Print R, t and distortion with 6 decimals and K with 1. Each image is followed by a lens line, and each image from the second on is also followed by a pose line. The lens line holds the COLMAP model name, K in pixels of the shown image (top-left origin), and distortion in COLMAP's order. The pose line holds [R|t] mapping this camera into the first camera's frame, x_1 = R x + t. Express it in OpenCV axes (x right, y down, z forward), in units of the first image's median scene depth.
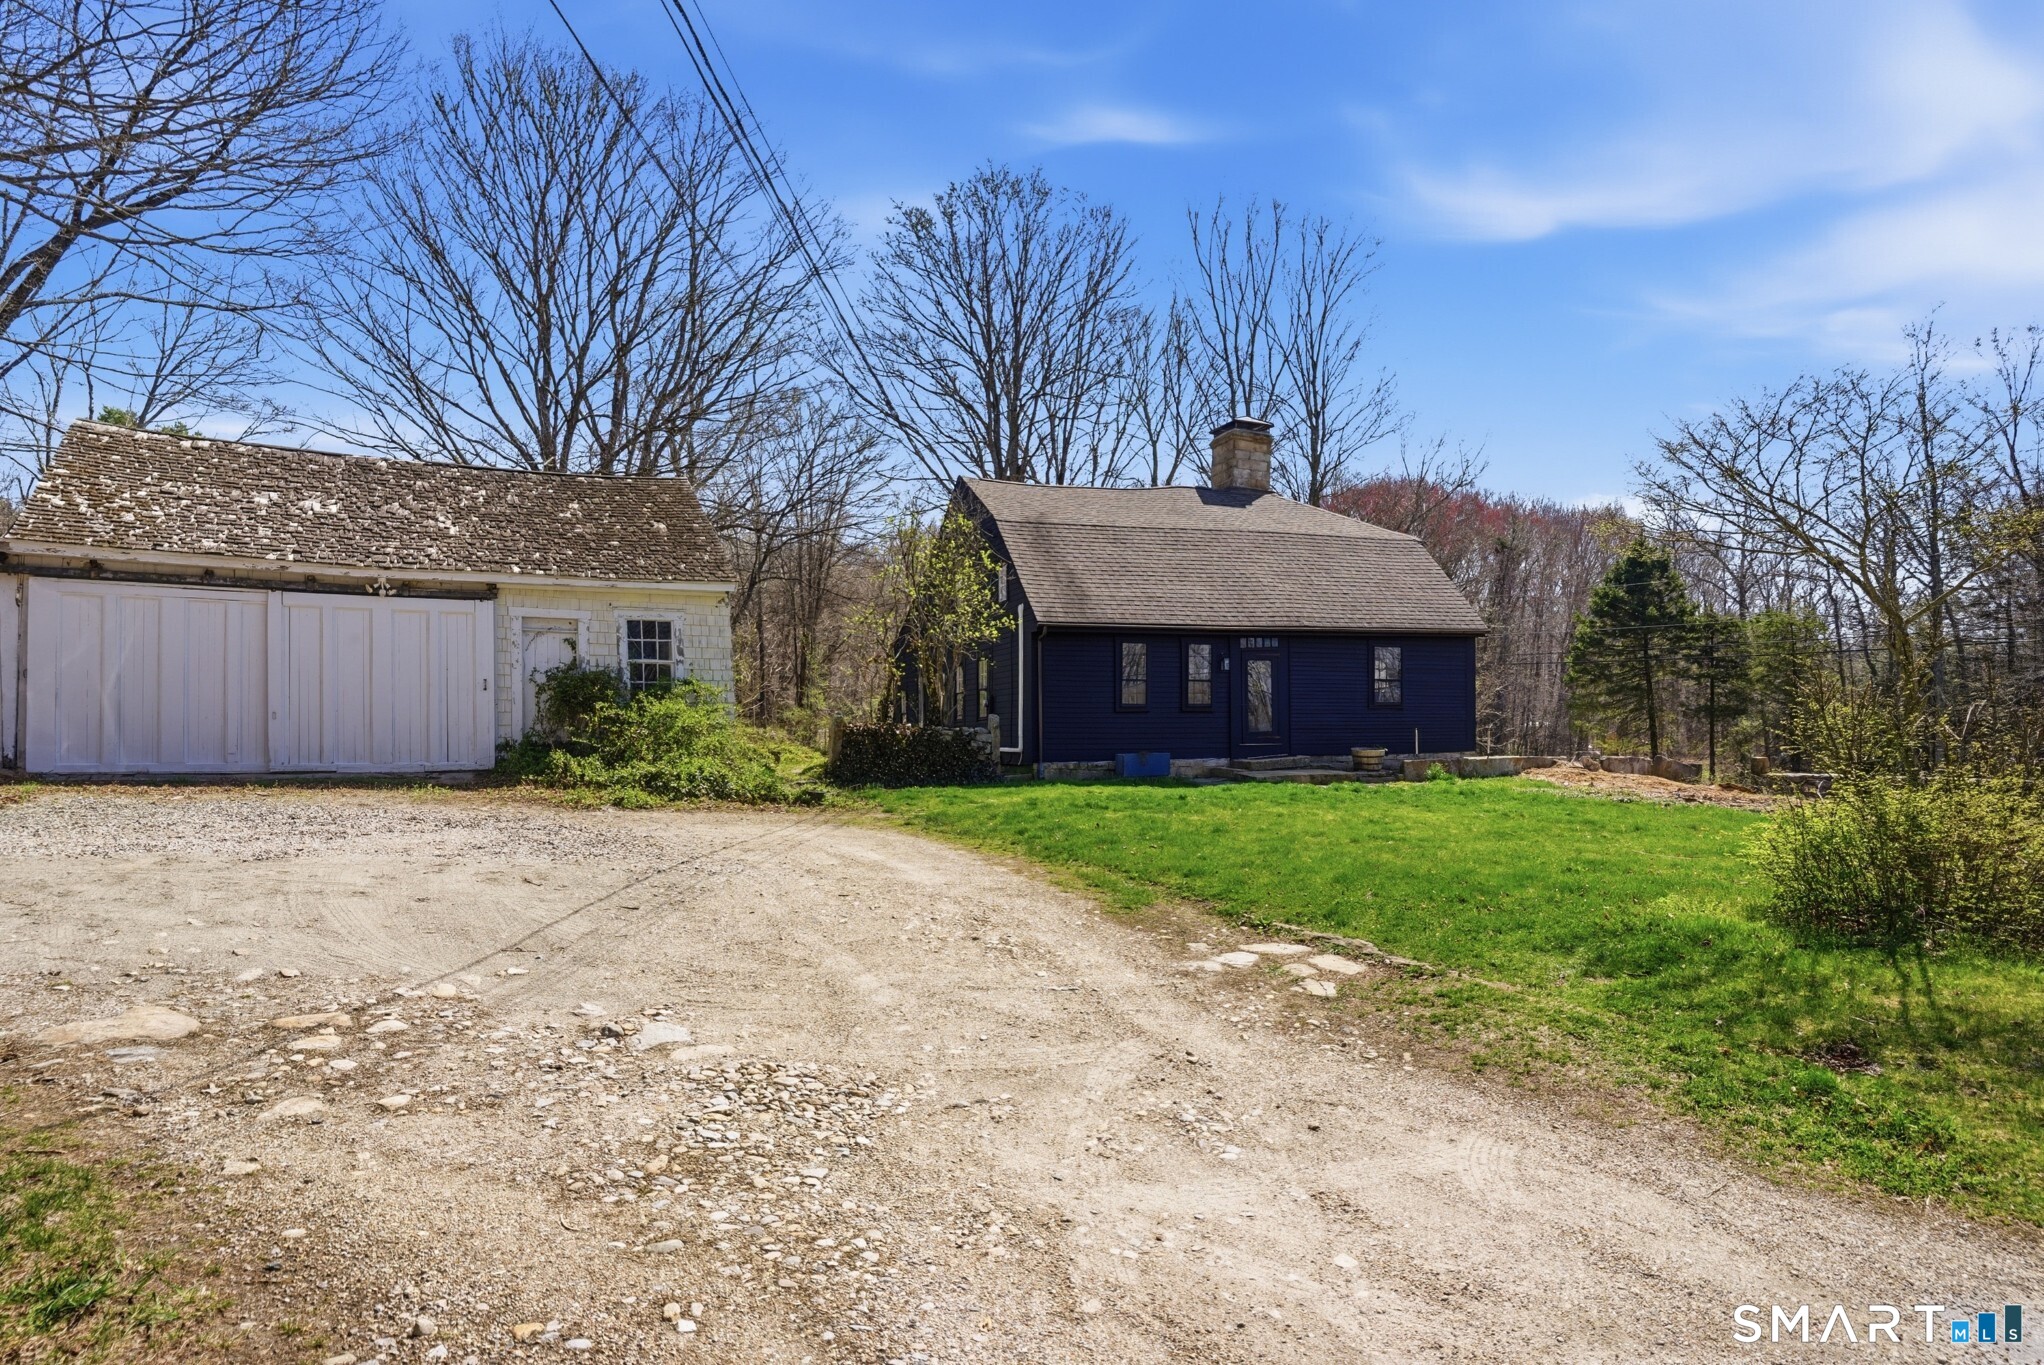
lens RADIAL K [[1028.0, 0, 1015.4], [0, 1028.0, 672.6], [0, 0, 1]] dist [-0.076414, 0.038108]
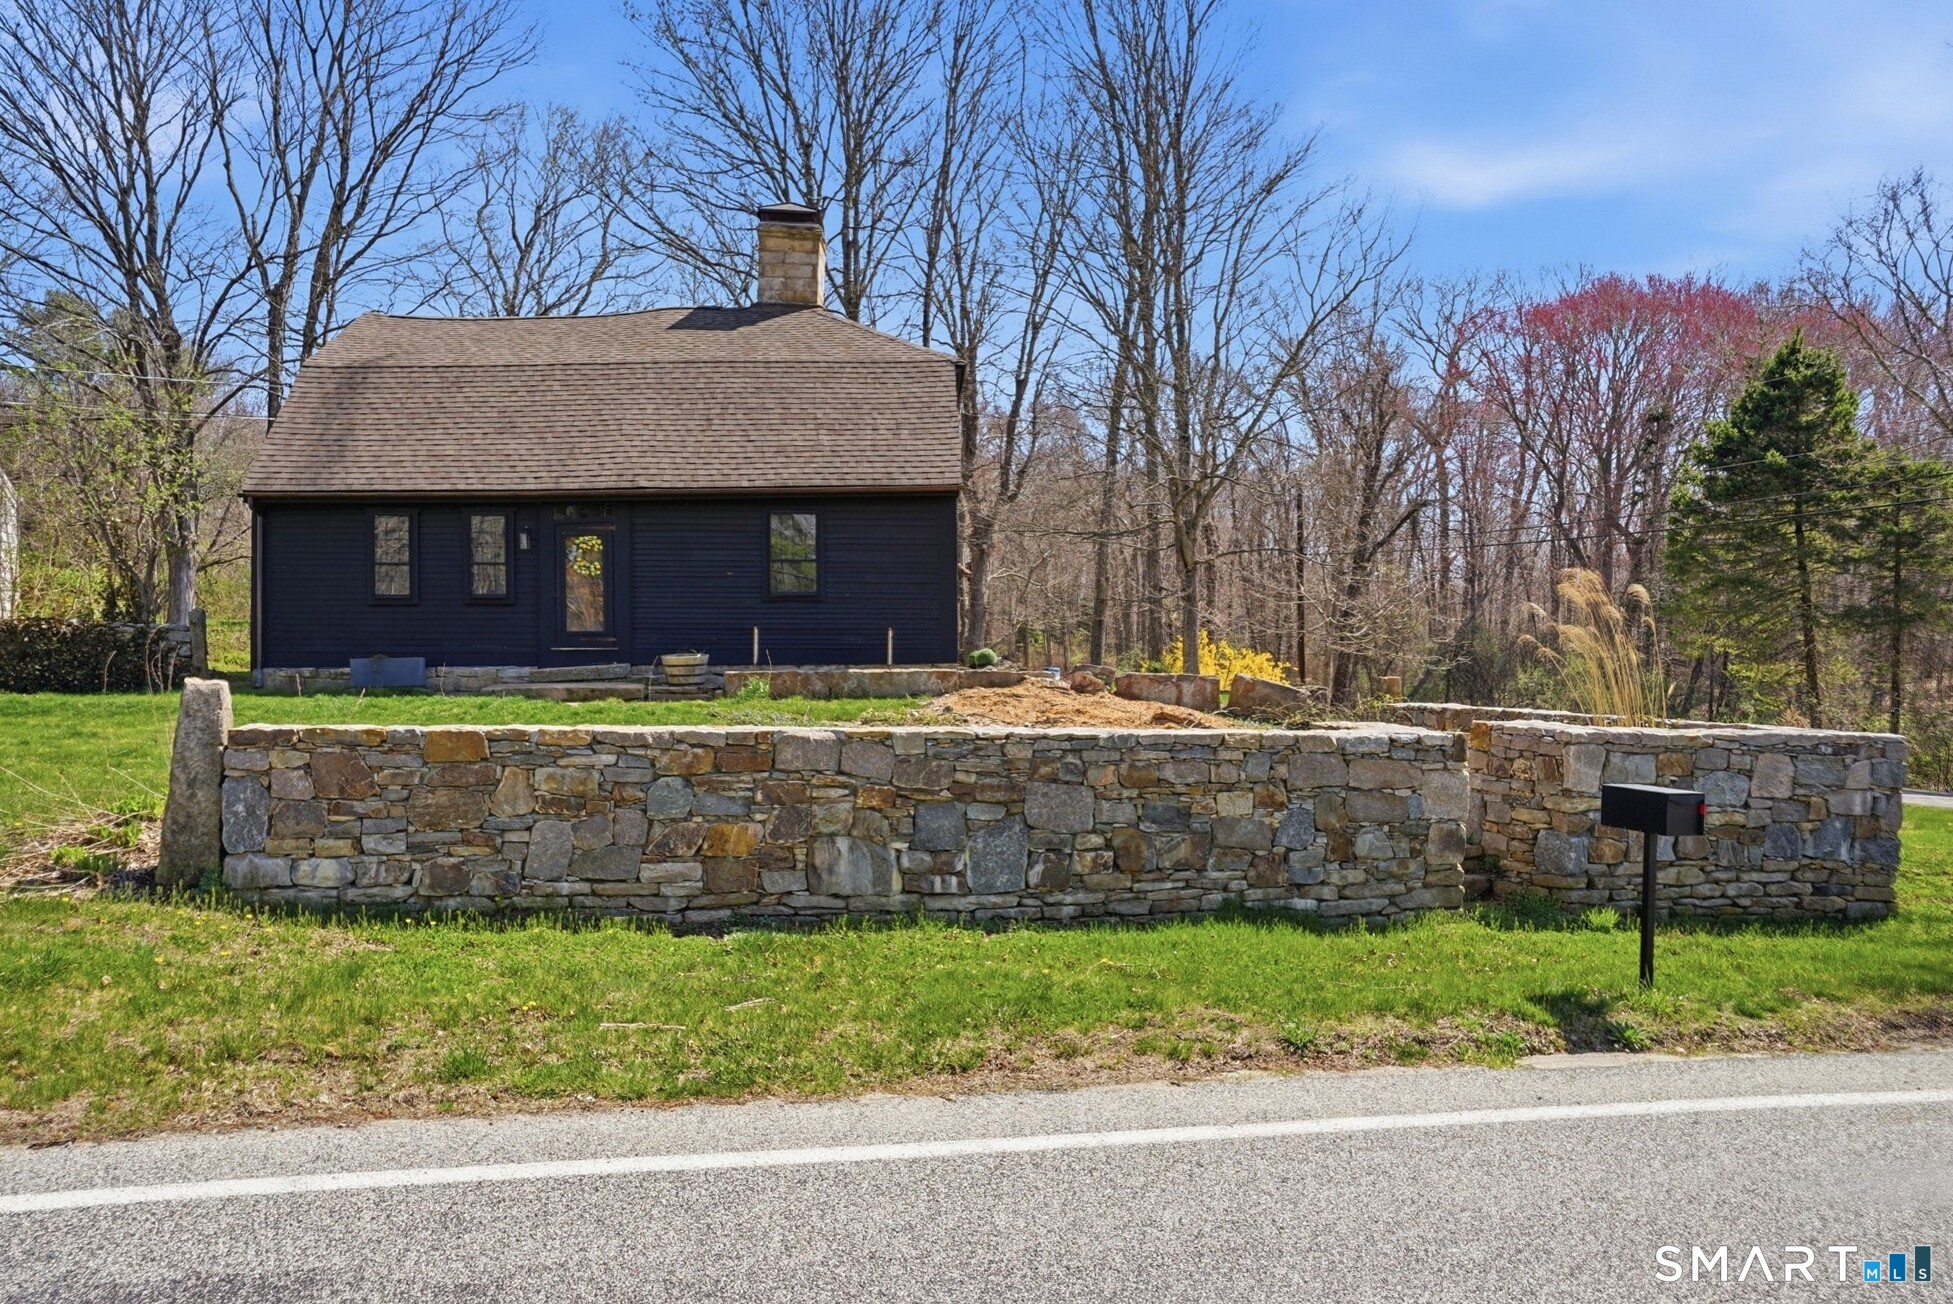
lens RADIAL K [[982.2, 0, 970.2], [0, 982.2, 642.6], [0, 0, 1]] dist [-0.076414, 0.038108]
pose [[0.945137, 0.016764, -0.326245, 0.737972], [0.012238, 0.996164, 0.086641, 0.007979], [0.326446, -0.085881, 0.941306, 0.435965]]
